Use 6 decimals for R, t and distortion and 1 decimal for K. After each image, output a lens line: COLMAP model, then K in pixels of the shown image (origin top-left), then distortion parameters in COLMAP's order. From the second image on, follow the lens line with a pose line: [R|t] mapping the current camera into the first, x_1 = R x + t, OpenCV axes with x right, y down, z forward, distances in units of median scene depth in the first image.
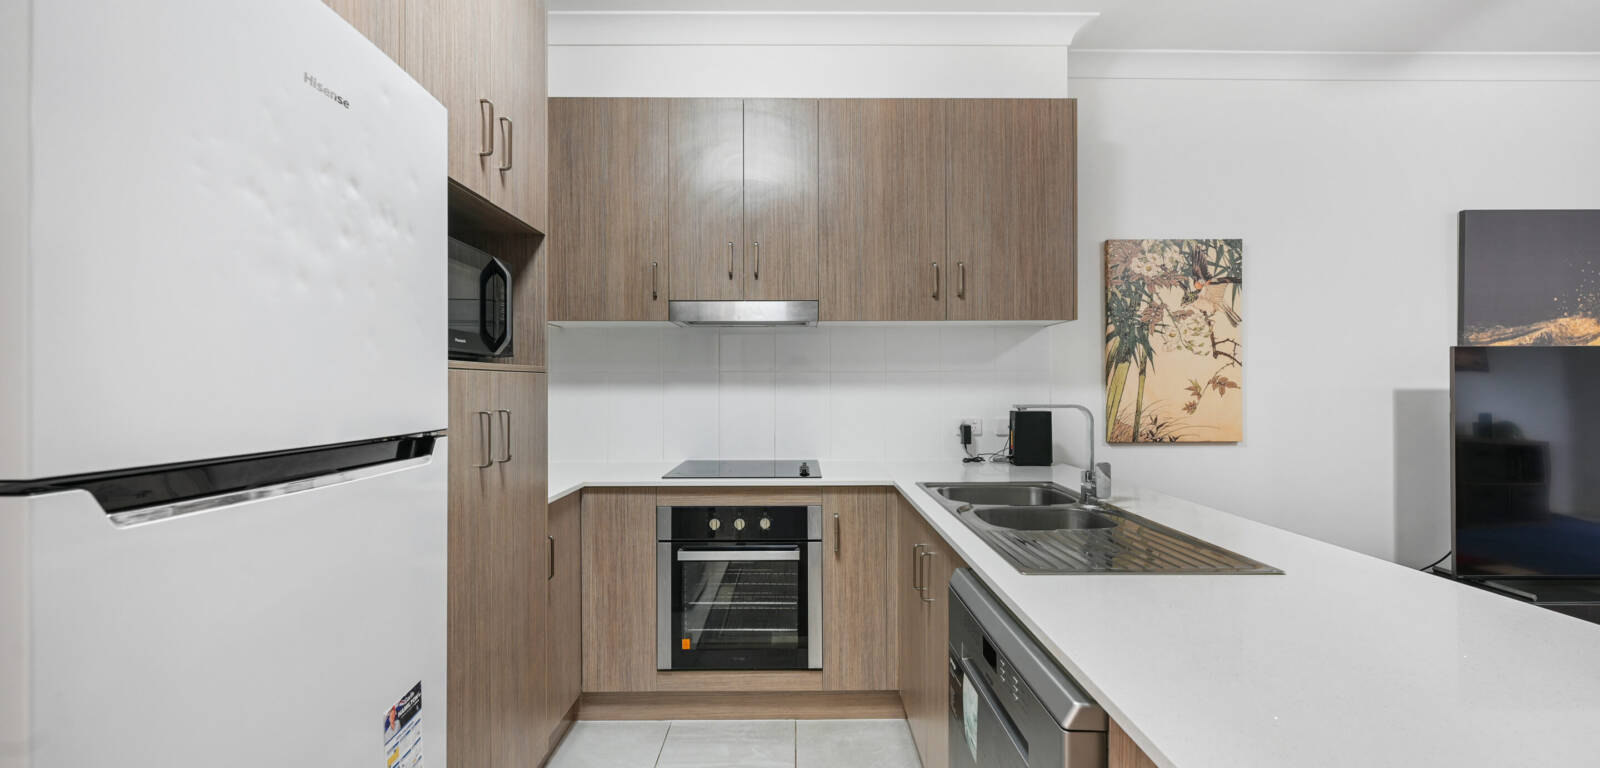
lens RADIAL K [[650.9, 0, 798.2], [0, 650.9, 382.5], [0, 0, 1]] dist [0.000765, -0.000045]
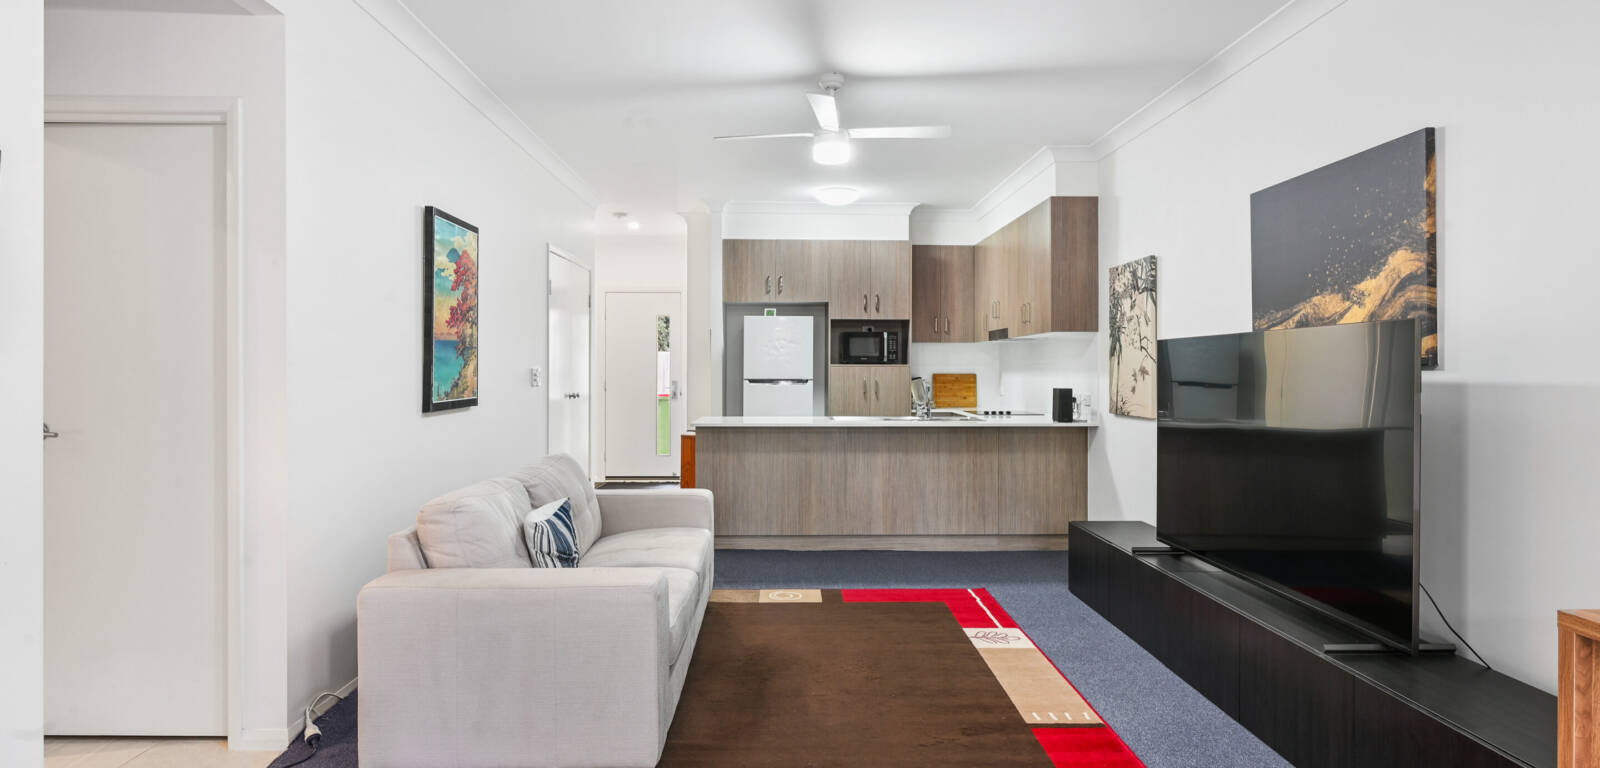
lens RADIAL K [[793.9, 0, 798.0], [0, 793.9, 374.9], [0, 0, 1]] dist [-0.000164, 0.000001]
pose [[0.016922, 0.008762, -0.999818, 2.203386], [-0.000872, 0.999961, 0.008749, -0.004278], [0.999856, 0.000724, 0.016929, 0.302103]]
